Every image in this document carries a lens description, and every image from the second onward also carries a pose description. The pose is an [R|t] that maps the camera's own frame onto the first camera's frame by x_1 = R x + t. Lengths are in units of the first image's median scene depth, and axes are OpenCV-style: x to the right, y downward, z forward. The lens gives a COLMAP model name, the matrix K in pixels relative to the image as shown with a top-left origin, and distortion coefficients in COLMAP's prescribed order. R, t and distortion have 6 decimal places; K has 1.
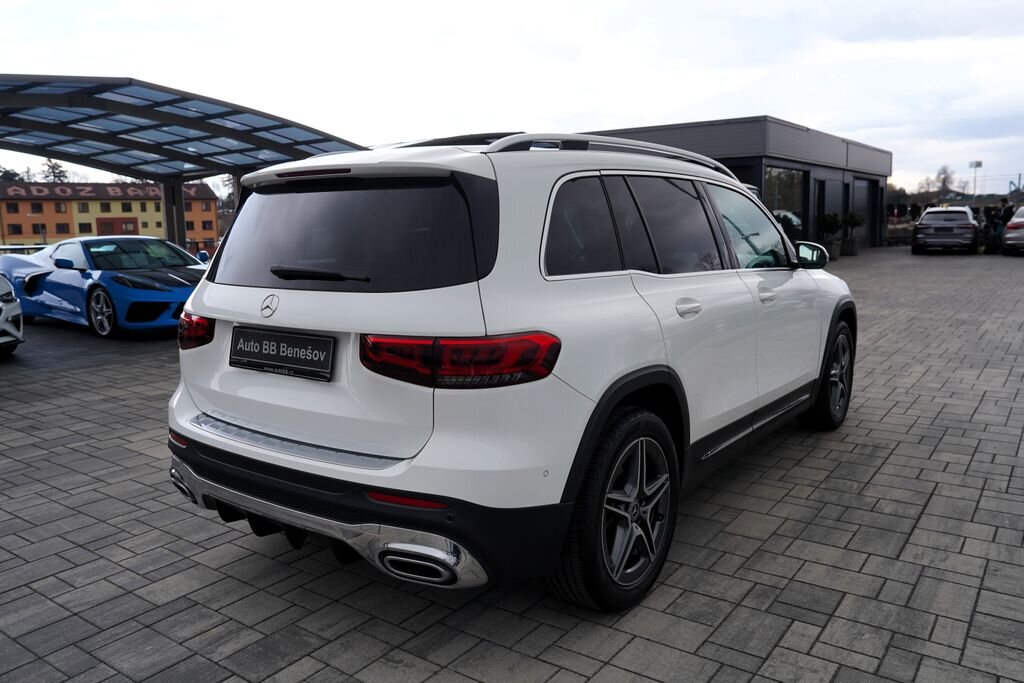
lens RADIAL K [[779.0, 0, 533.0], [0, 779.0, 341.4], [0, 0, 1]] dist [-0.028127, 0.031387]
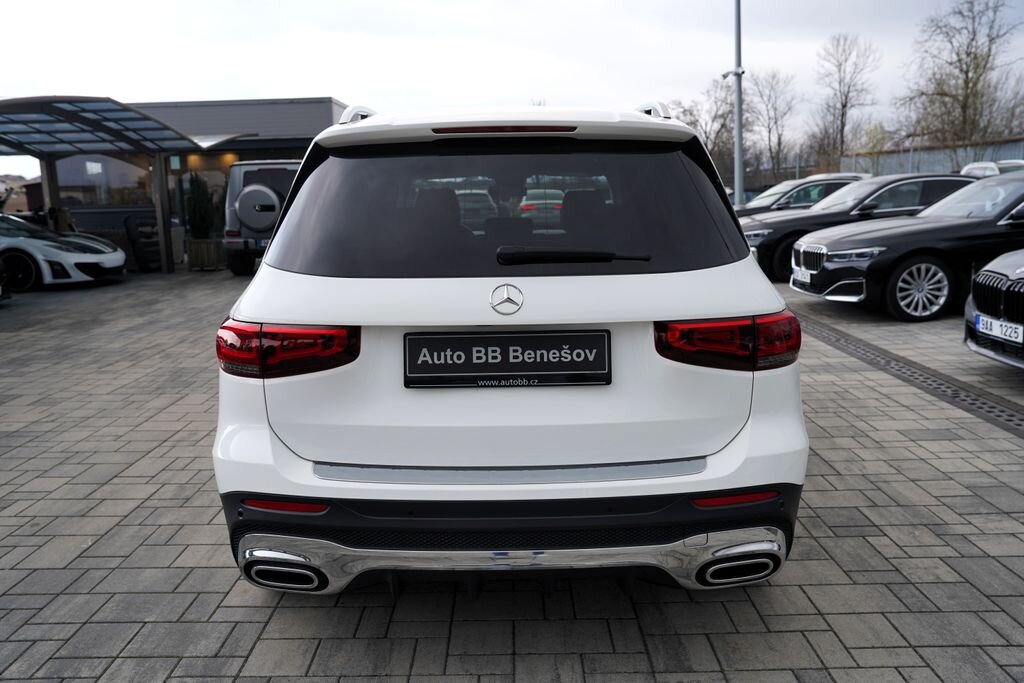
lens RADIAL K [[781.1, 0, 523.7], [0, 781.1, 338.8], [0, 0, 1]] dist [-0.062174, 0.072087]
pose [[0.817100, -0.100149, 0.567731, -0.482160], [0.090383, 0.994871, 0.045414, -0.025481], [-0.569367, 0.014205, 0.821961, 0.220747]]
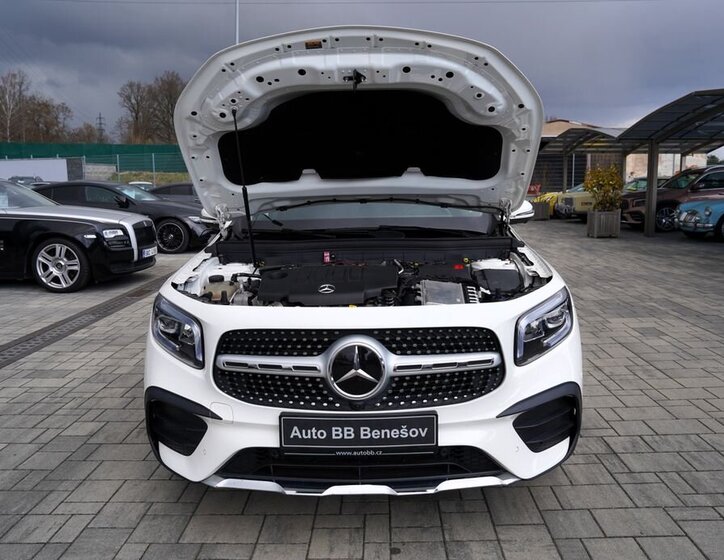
lens RADIAL K [[614.0, 0, 368.6], [0, 614.0, 280.7], [0, 0, 1]] dist [-0.077910, 0.049476]
pose [[-0.835387, 0.118938, -0.536639, 0.701969], [-0.051013, 0.955318, 0.291144, -0.306995], [0.547289, 0.270594, -0.791993, 1.972635]]
